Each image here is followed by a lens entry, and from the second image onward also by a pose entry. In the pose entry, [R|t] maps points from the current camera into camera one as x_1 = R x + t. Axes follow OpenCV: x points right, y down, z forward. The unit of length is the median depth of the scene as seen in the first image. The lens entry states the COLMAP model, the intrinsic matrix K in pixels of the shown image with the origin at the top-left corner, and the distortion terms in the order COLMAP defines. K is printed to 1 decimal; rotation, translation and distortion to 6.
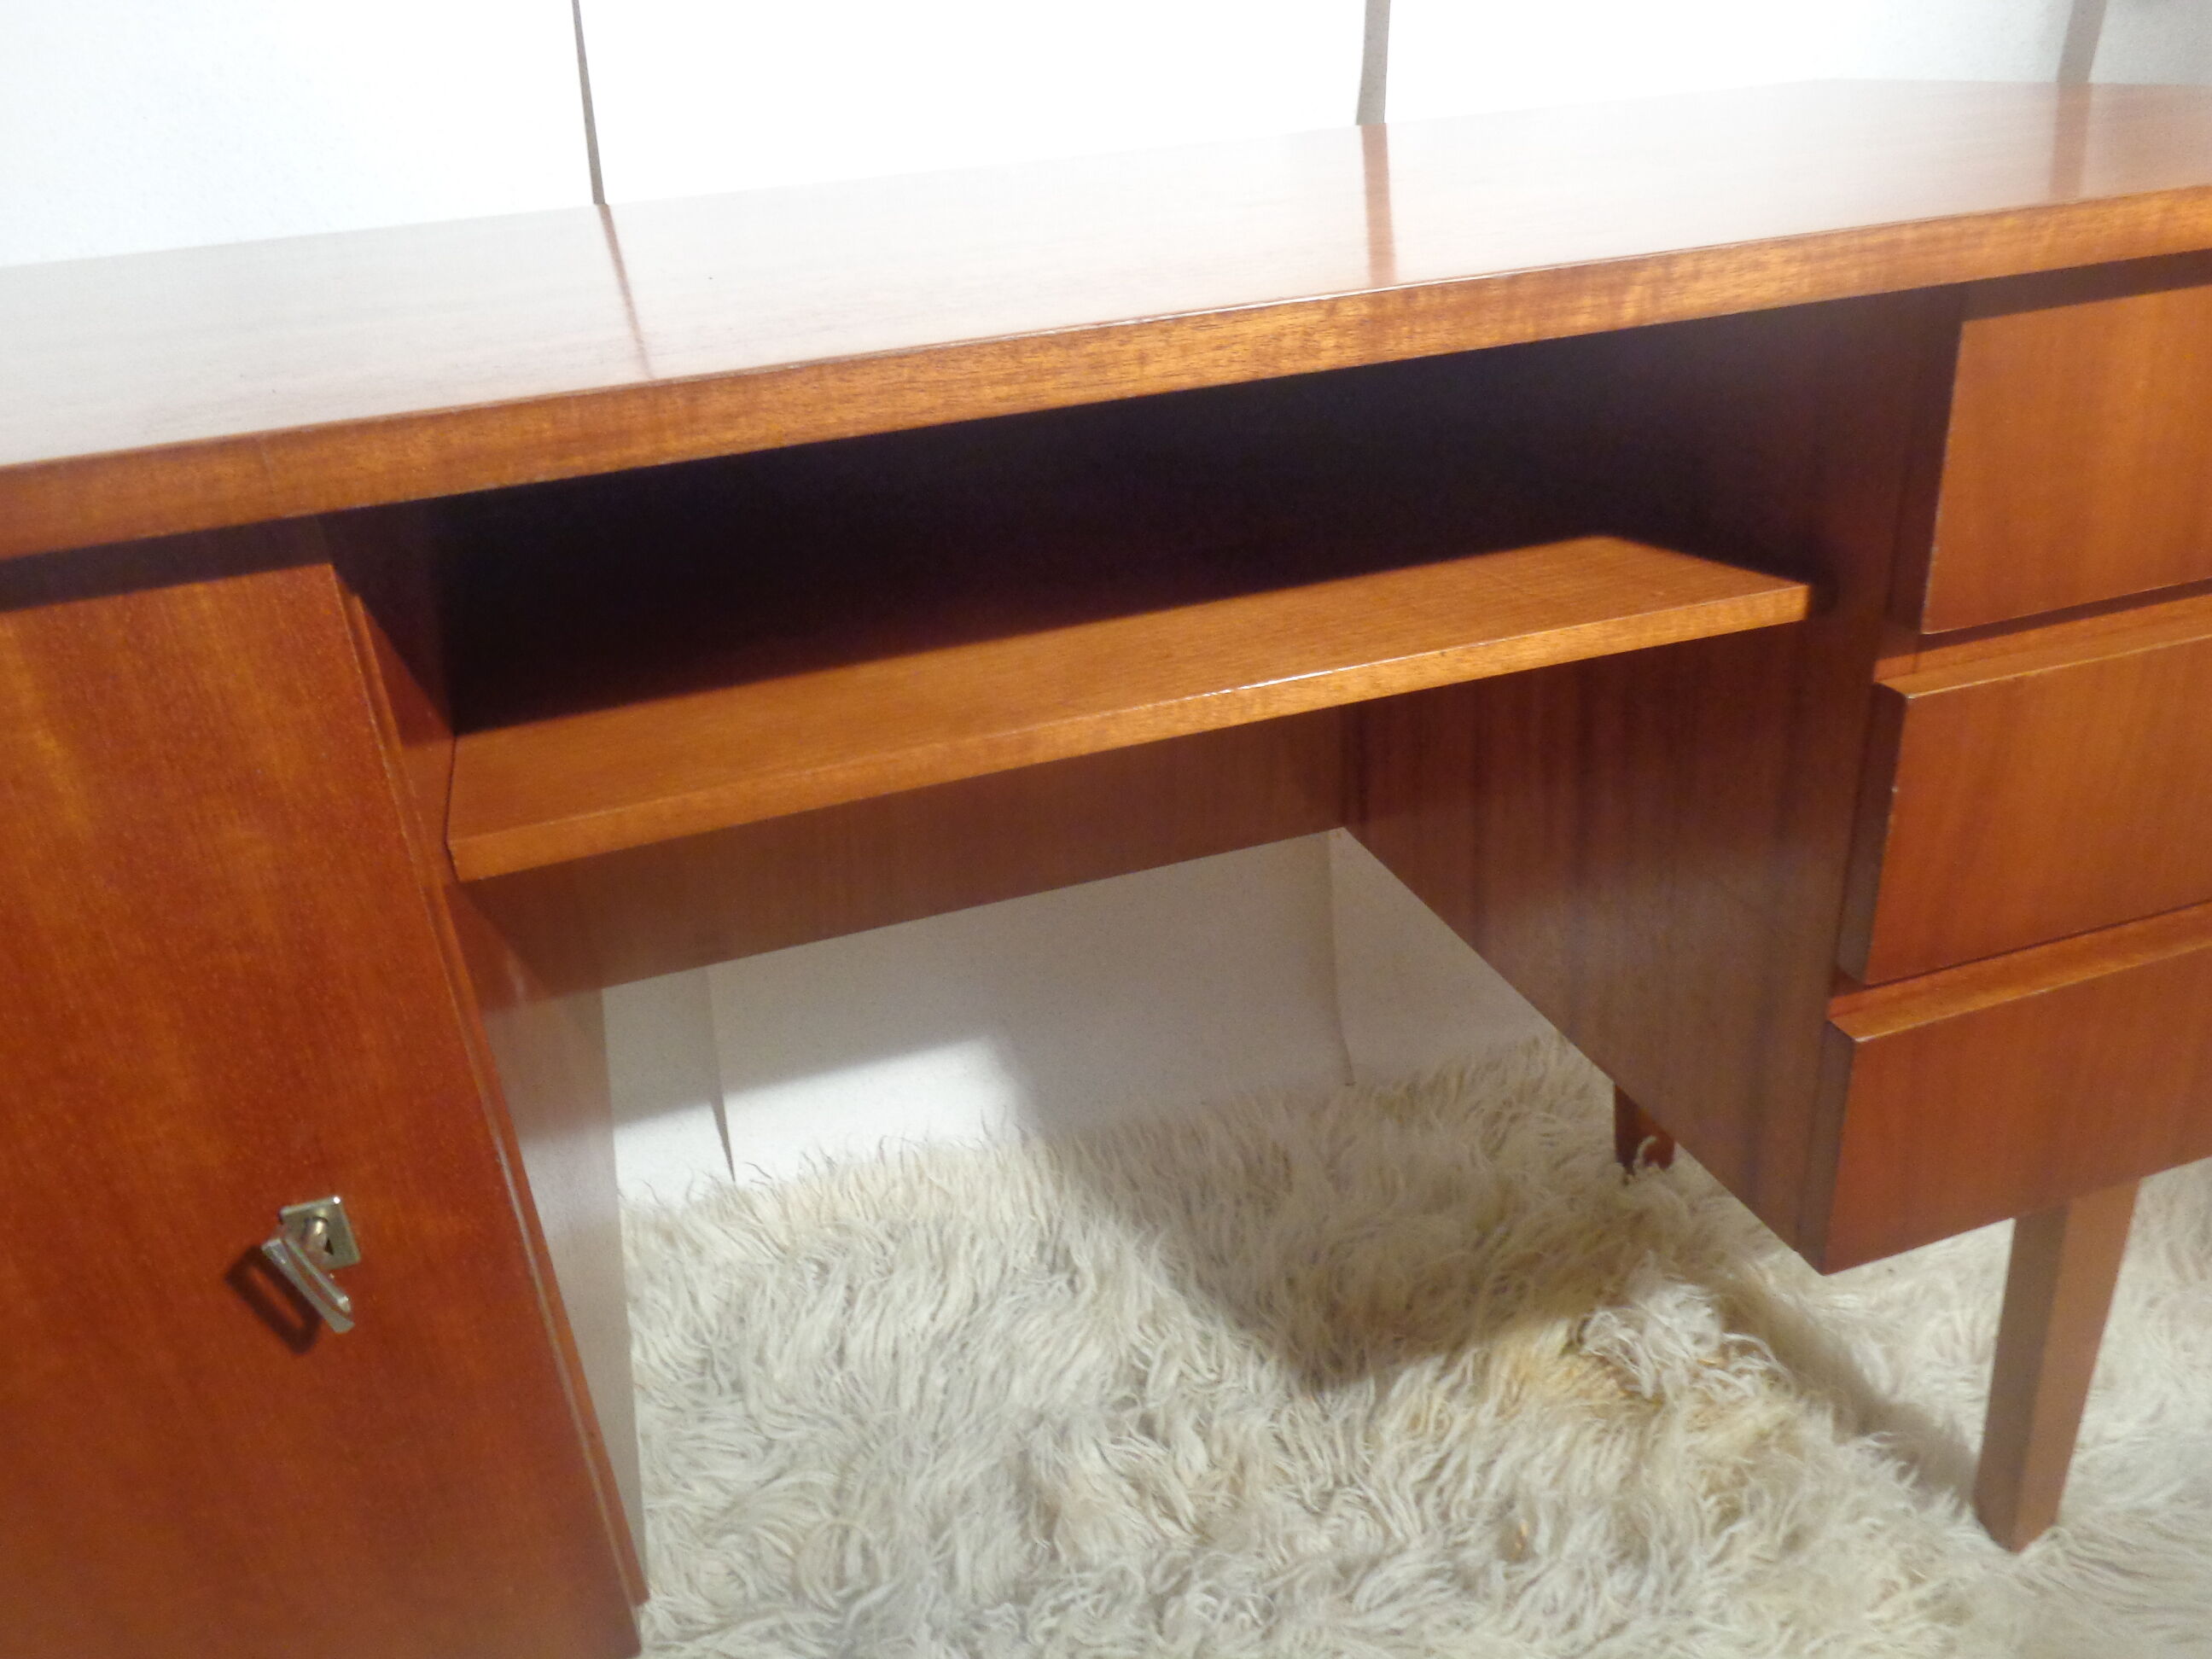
lens RADIAL K [[1657.1, 0, 1109.1], [0, 1657.1, 827.3], [0, 0, 1]] dist [-0.009590, 0.009591]
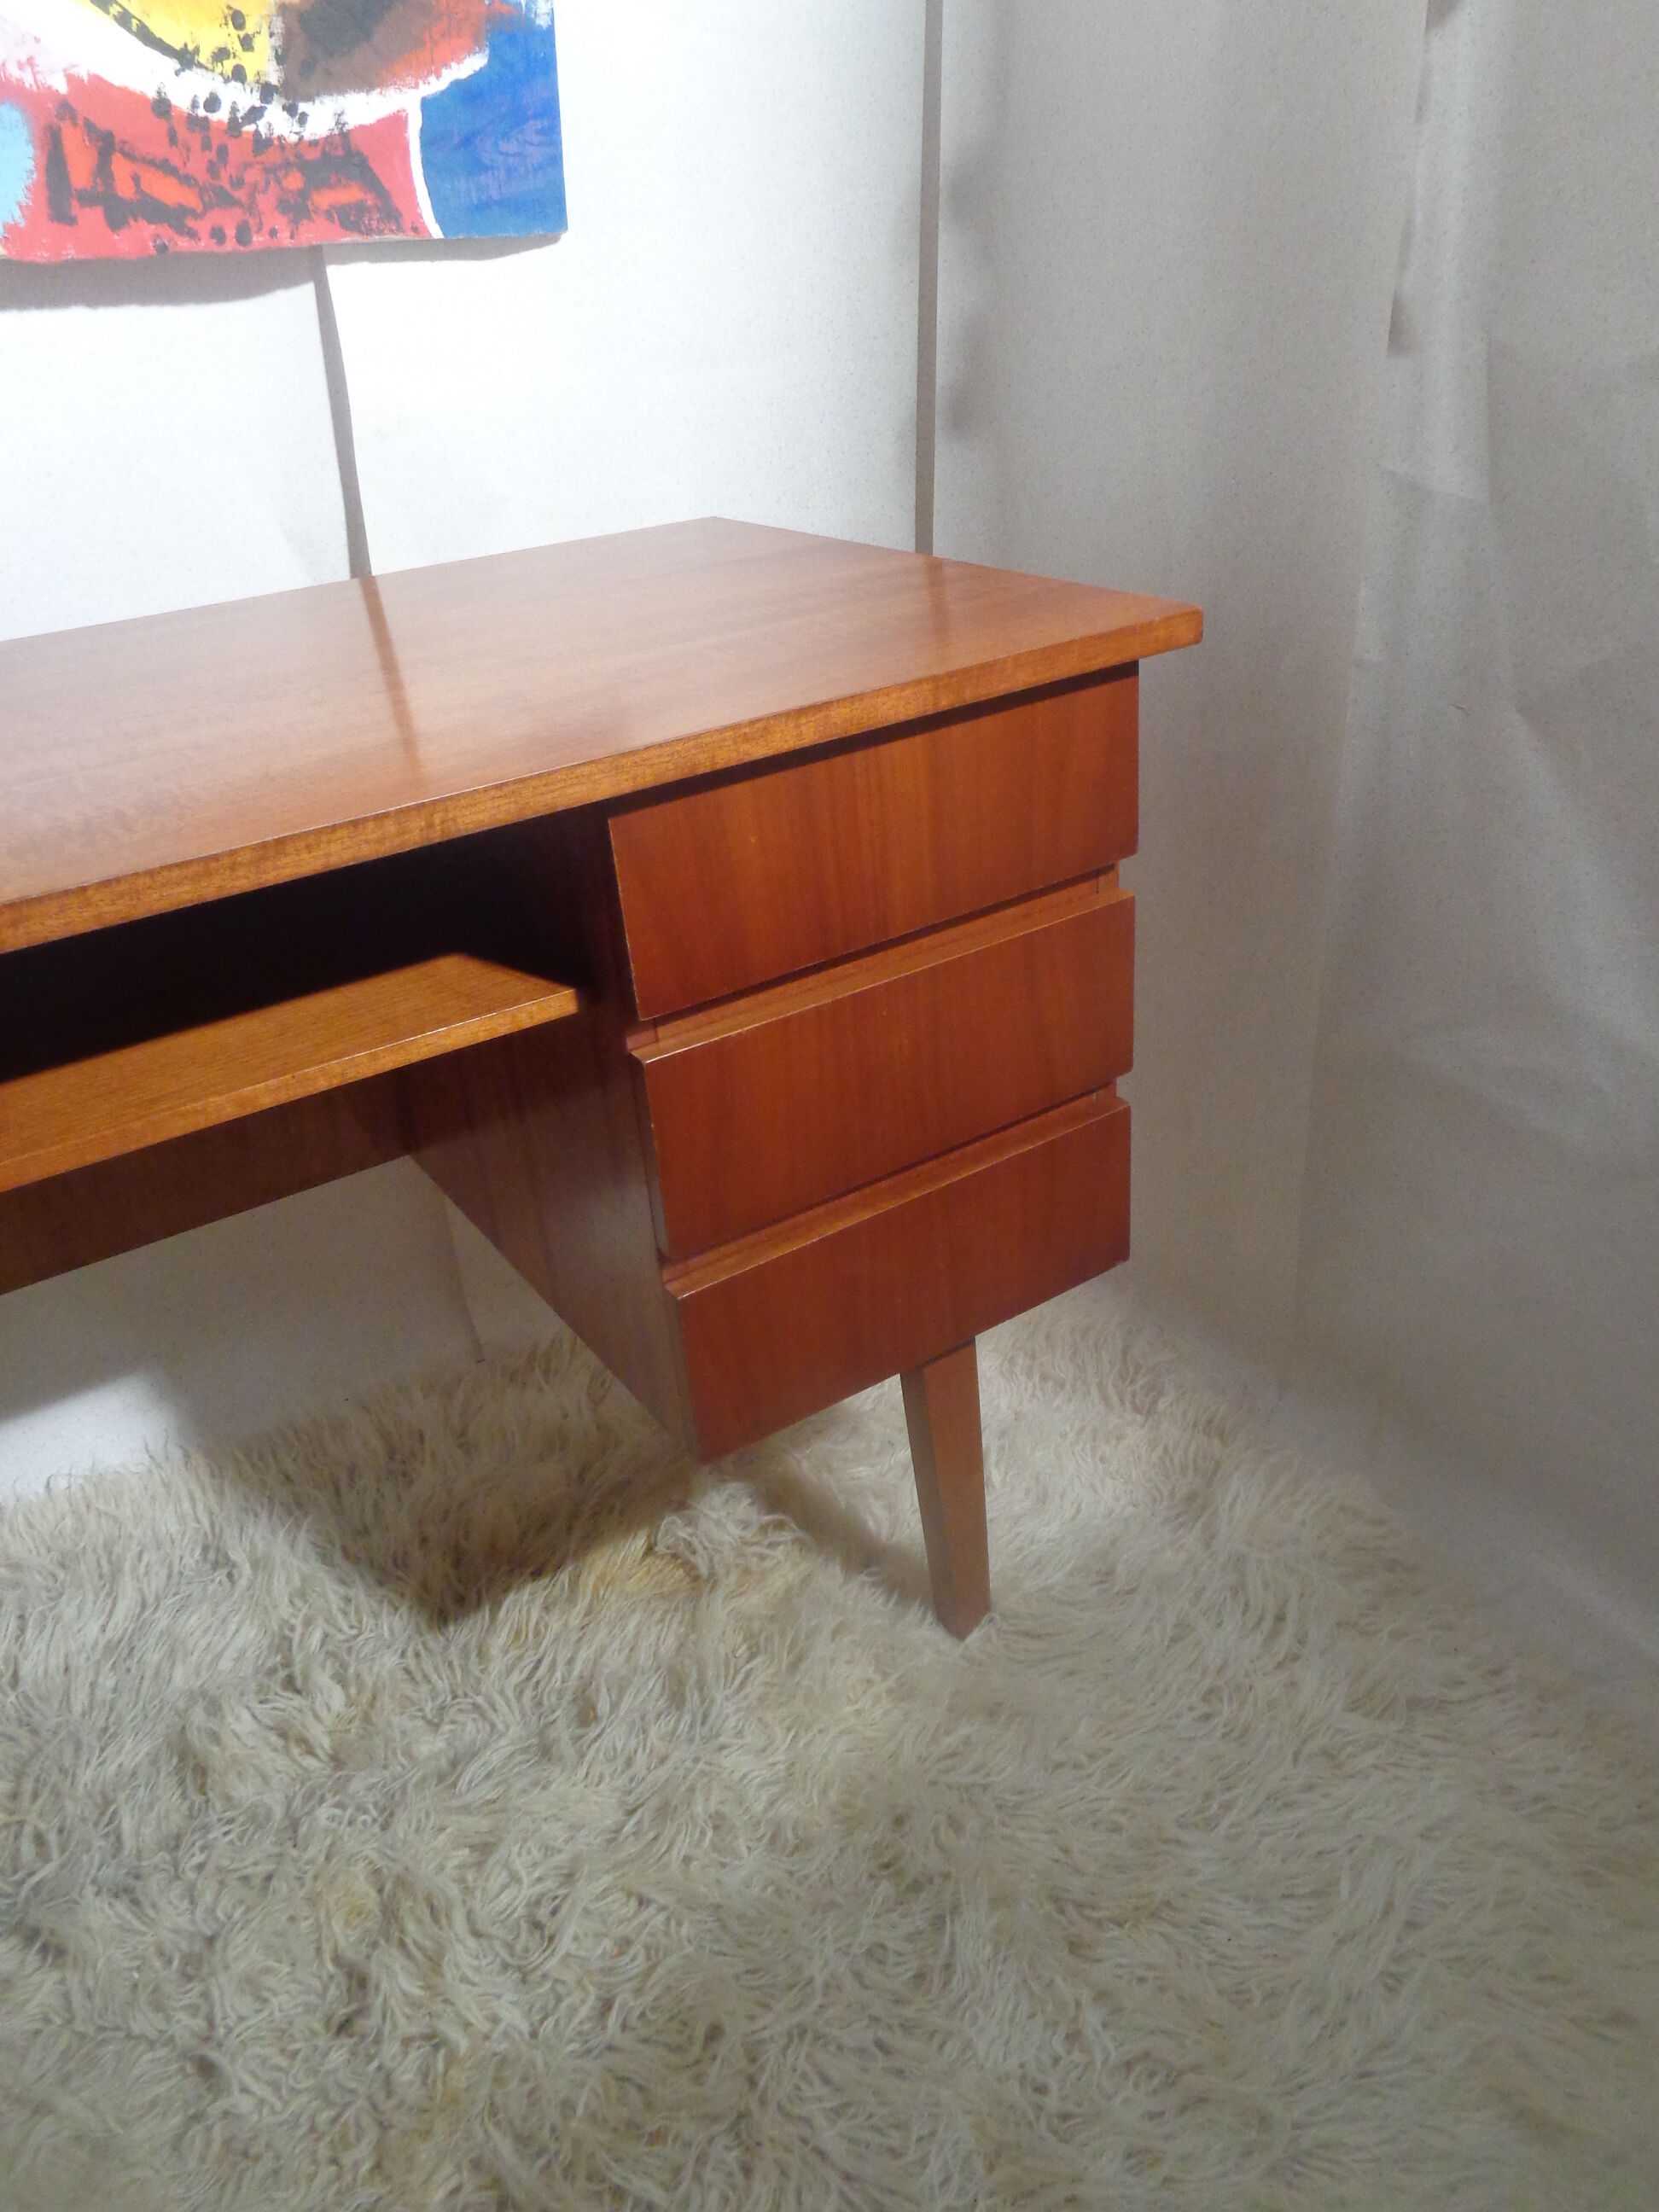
lens RADIAL K [[1657.1, 0, 826.8], [0, 1657.1, 1088.4], [0, 0, 1]] dist [-0.009590, 0.009591]
pose [[0.962762, -0.123627, 0.240429, 0.162990], [0.122049, 0.992291, 0.021501, -0.038299], [-0.241233, 0.008644, 0.970429, -0.244794]]
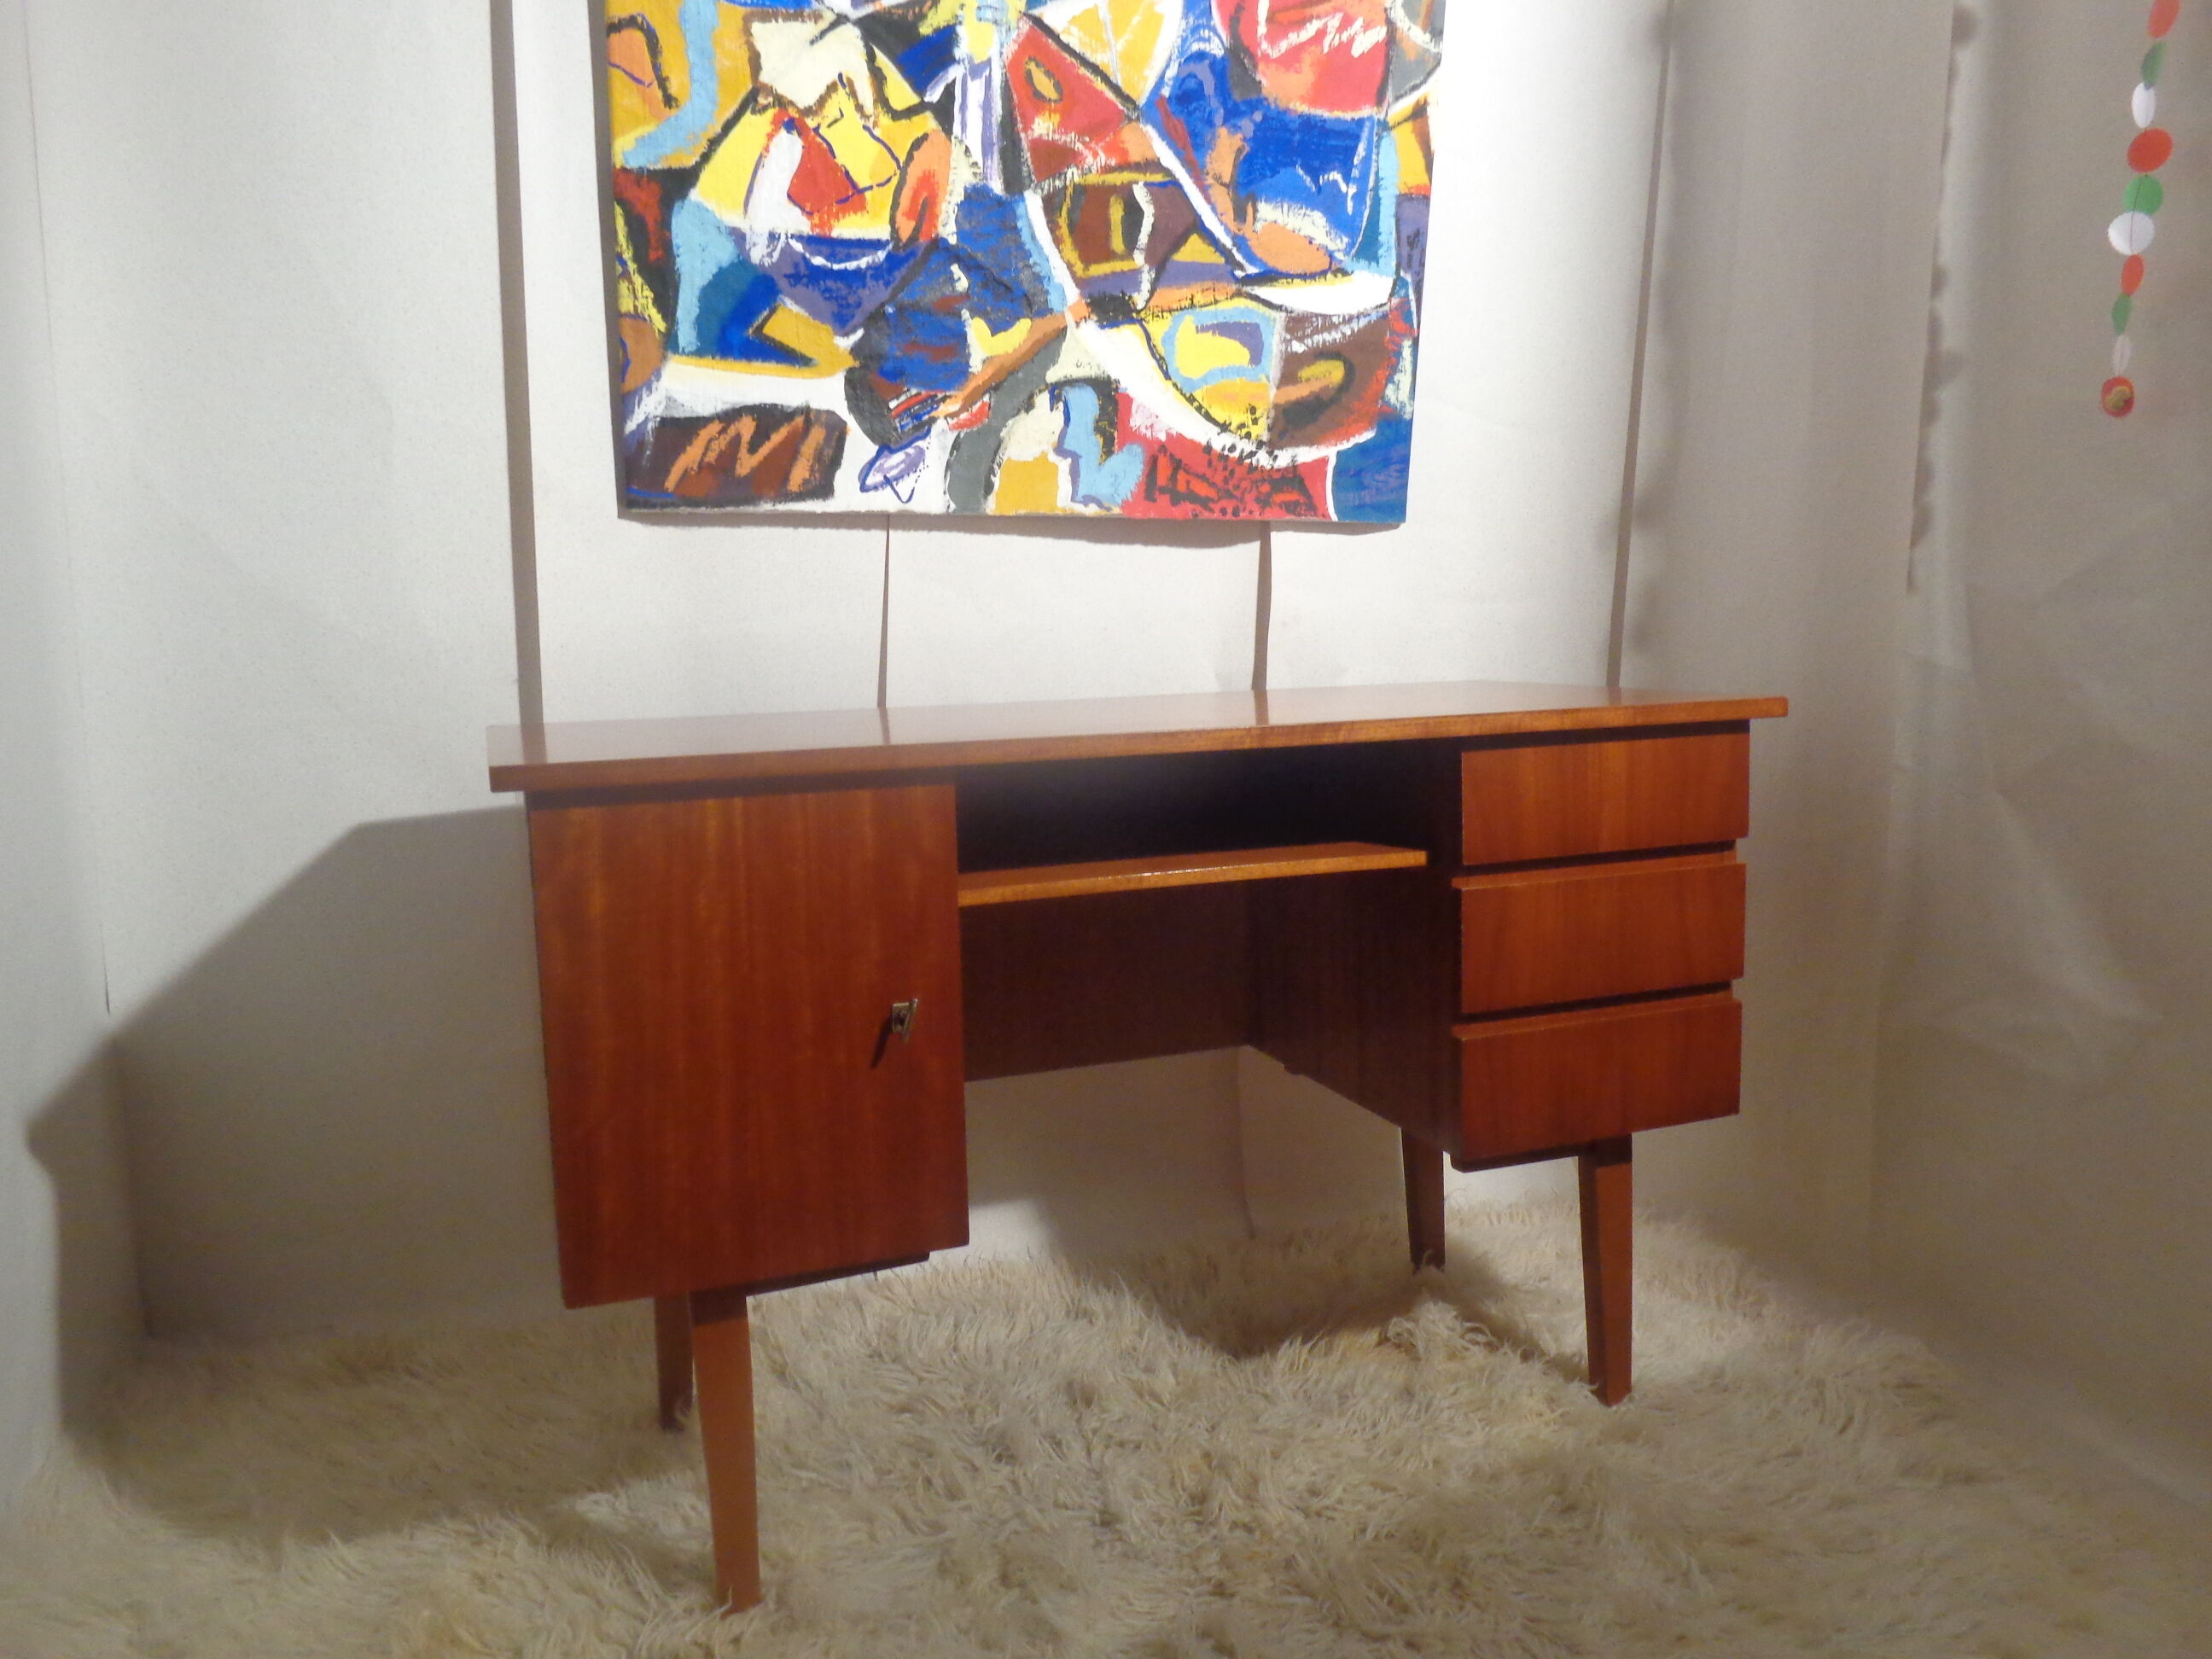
lens RADIAL K [[1657.1, 0, 1097.0], [0, 1657.1, 822.6], [0, 0, 1]] dist [-0.009590, 0.009591]
pose [[0.997972, 0.039594, 0.049847, -0.137362], [-0.021075, 0.944374, -0.328199, 0.403497], [-0.060069, 0.326482, 0.943293, -0.865510]]
